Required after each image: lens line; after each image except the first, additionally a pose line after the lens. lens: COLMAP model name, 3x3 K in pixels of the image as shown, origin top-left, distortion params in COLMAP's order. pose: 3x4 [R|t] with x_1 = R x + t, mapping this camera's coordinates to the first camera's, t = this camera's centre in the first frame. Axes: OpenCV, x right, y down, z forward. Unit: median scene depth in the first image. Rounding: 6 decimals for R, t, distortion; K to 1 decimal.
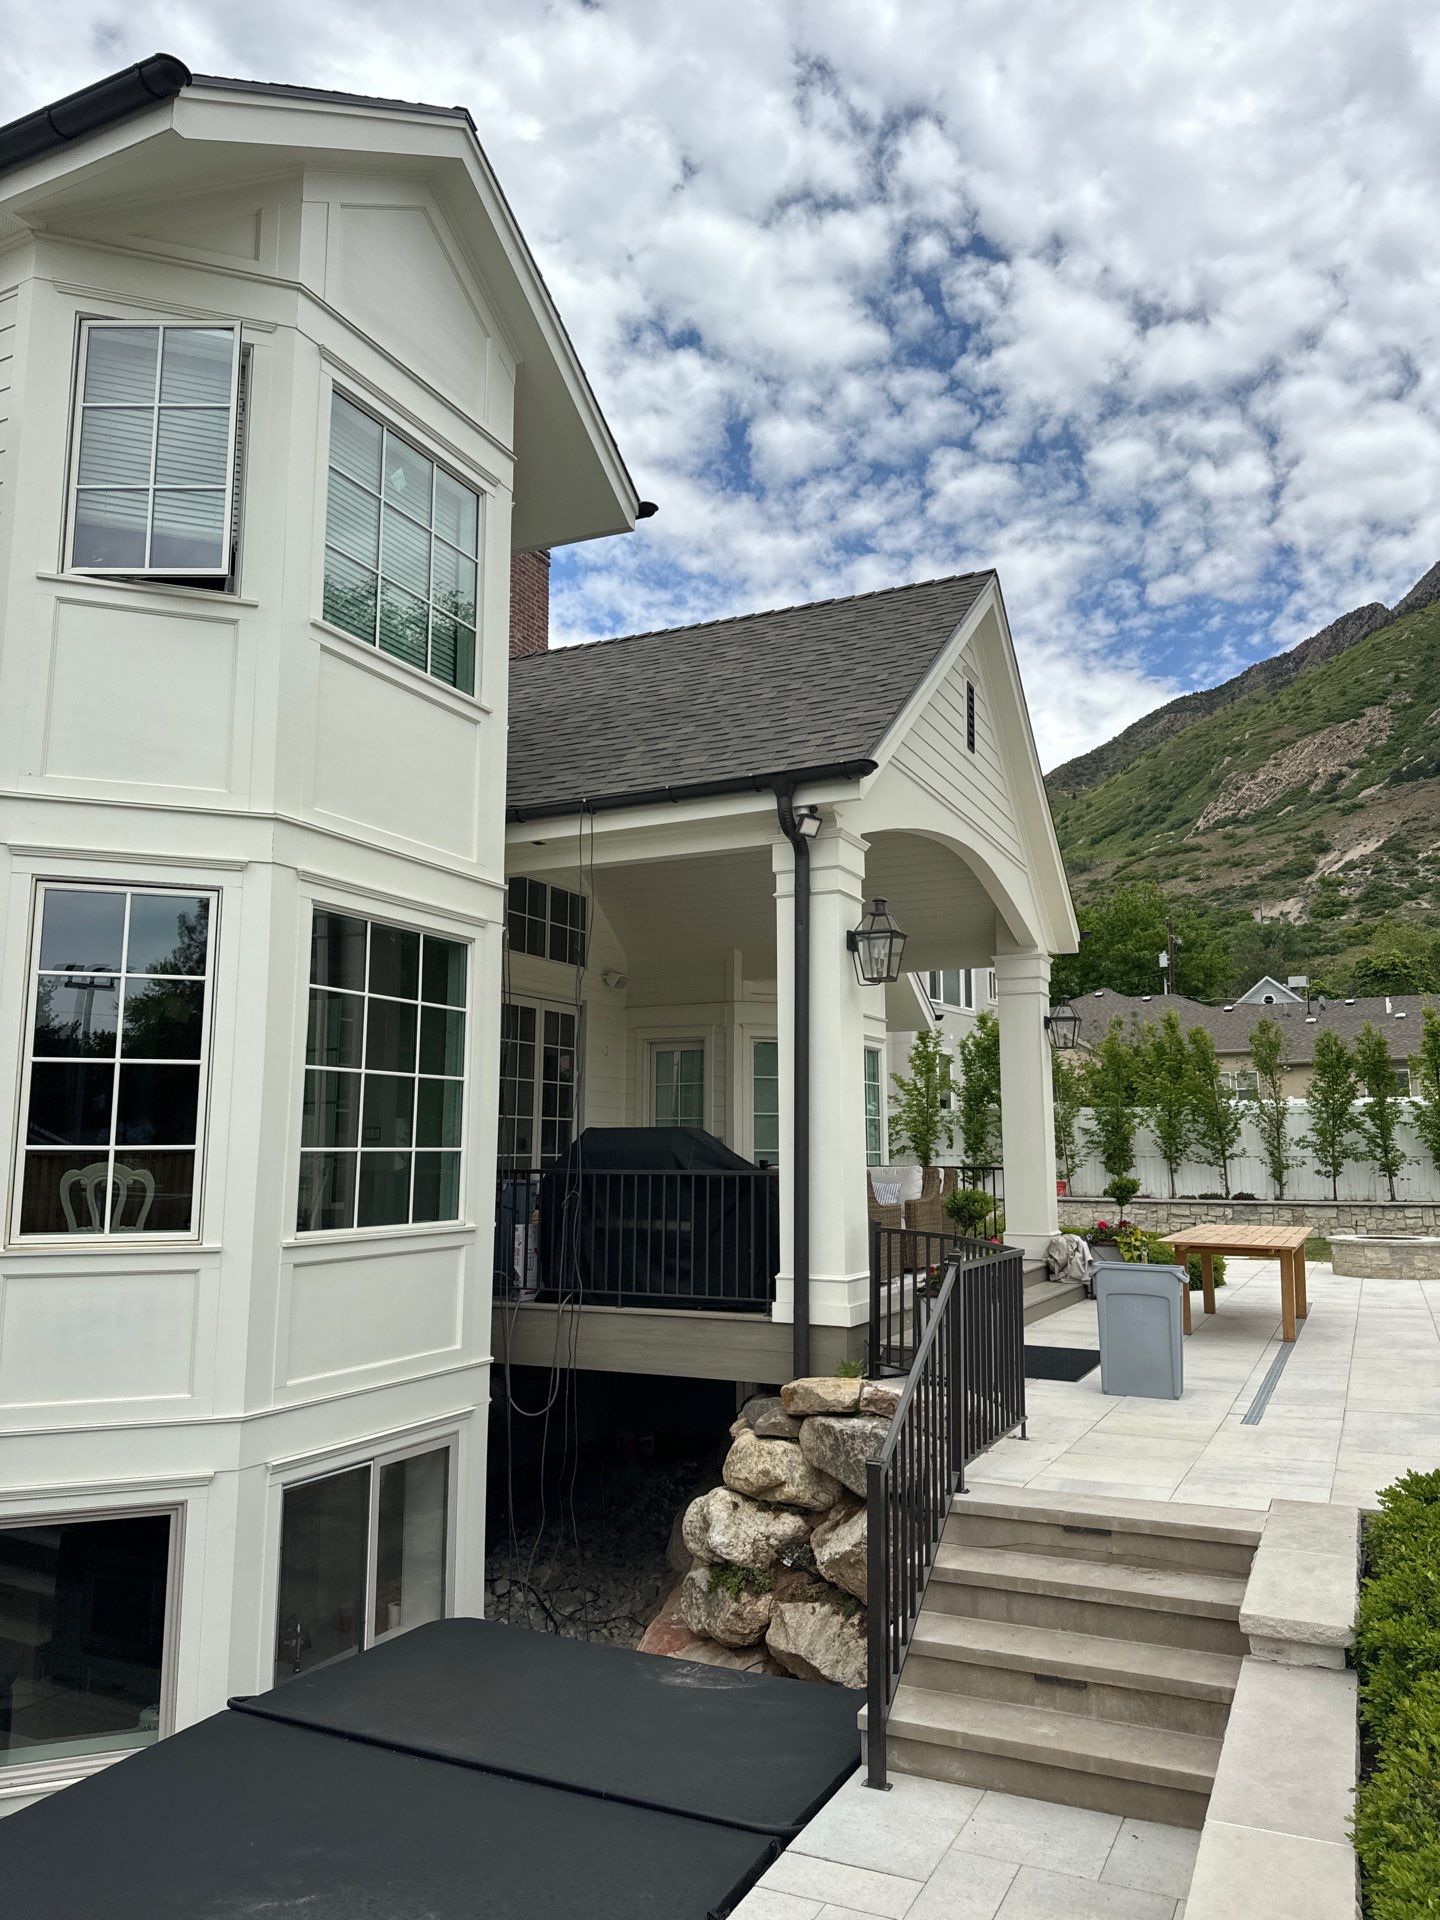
lens RADIAL K [[1366.9, 0, 725.7], [0, 1366.9, 961.3], [0, 0, 1]] dist [0.002117, -0.002071]
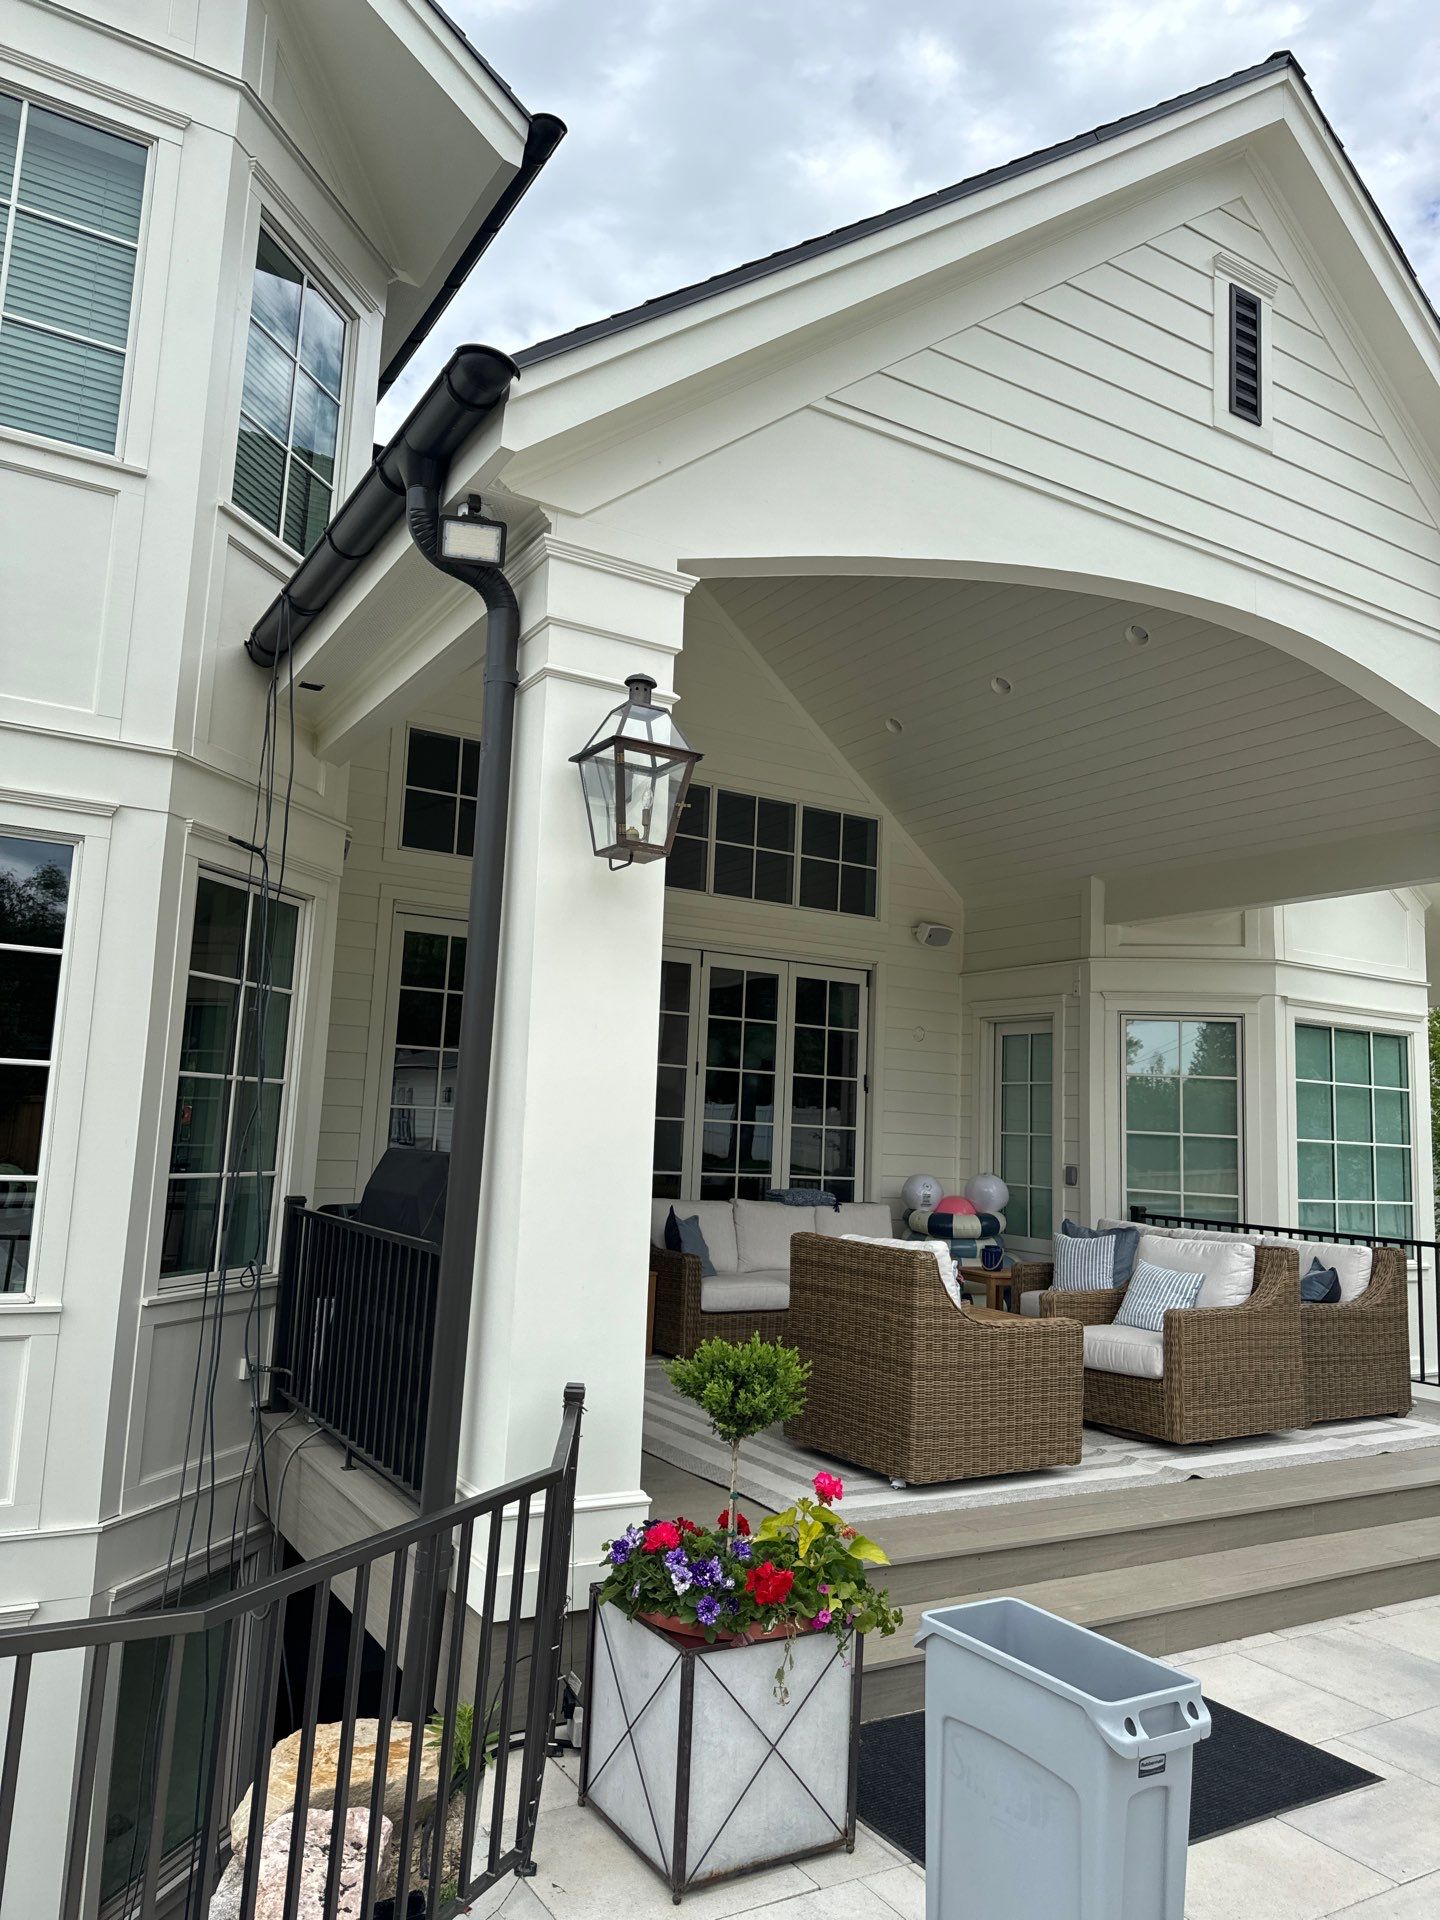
lens RADIAL K [[1366.9, 0, 716.8], [0, 1366.9, 959.9], [0, 0, 1]] dist [0.002117, -0.002071]
pose [[0.827442, -0.034037, -0.560519, 0.235378], [0.034154, 0.999364, -0.010267, 0.032876], [0.560512, -0.010649, 0.828078, 0.383512]]
